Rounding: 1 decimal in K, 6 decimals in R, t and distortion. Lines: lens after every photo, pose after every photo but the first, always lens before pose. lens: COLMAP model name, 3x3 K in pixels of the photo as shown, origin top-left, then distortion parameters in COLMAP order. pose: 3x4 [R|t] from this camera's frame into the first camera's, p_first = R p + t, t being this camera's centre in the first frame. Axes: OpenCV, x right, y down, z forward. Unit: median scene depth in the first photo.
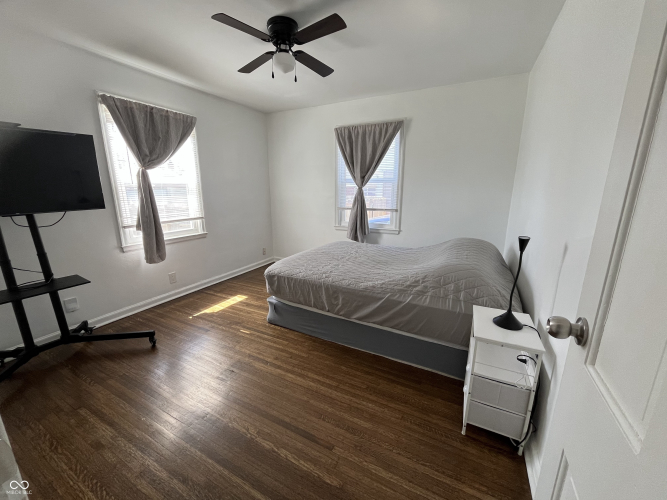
lens RADIAL K [[269.7, 0, 333.4], [0, 269.7, 251.5], [0, 0, 1]] dist [-0.002203, -0.001131]
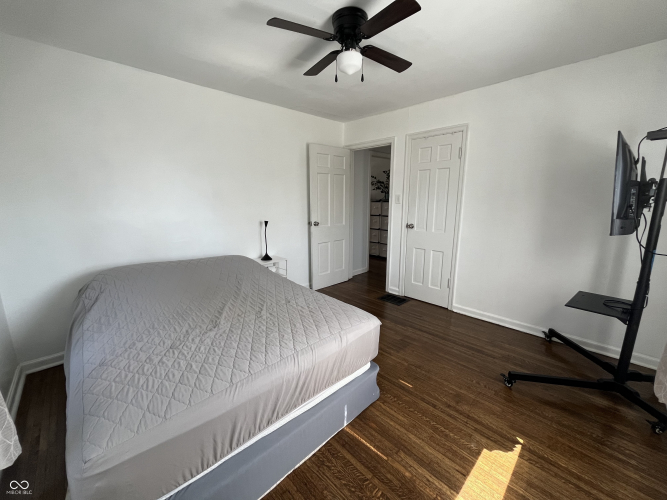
lens RADIAL K [[269.7, 0, 332.0], [0, 269.7, 248.2], [0, 0, 1]] dist [-0.002203, -0.001131]
pose [[-0.949739, -0.062985, 0.306640, -0.267705], [0.067149, 0.915759, 0.396077, -0.312898], [-0.305755, 0.396760, -0.865503, 1.257618]]
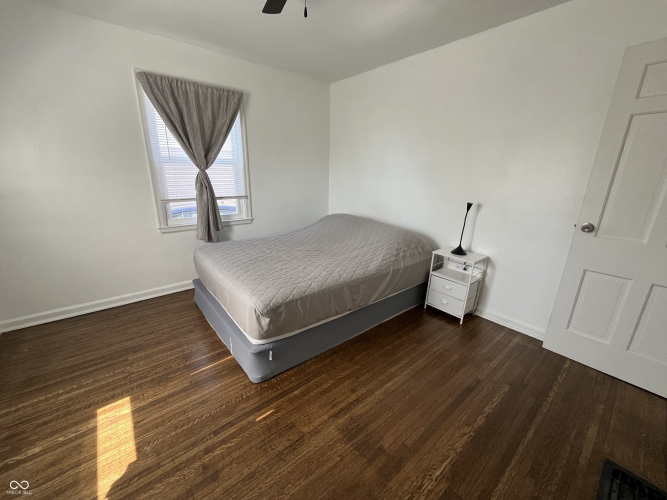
lens RADIAL K [[269.7, 0, 329.7], [0, 269.7, 250.0], [0, 0, 1]] dist [-0.002203, -0.001131]
pose [[0.386643, -0.249306, 0.887893, -0.561515], [0.194331, 0.963175, 0.185820, -0.109912], [-0.901522, 0.100699, 0.420853, 0.457300]]
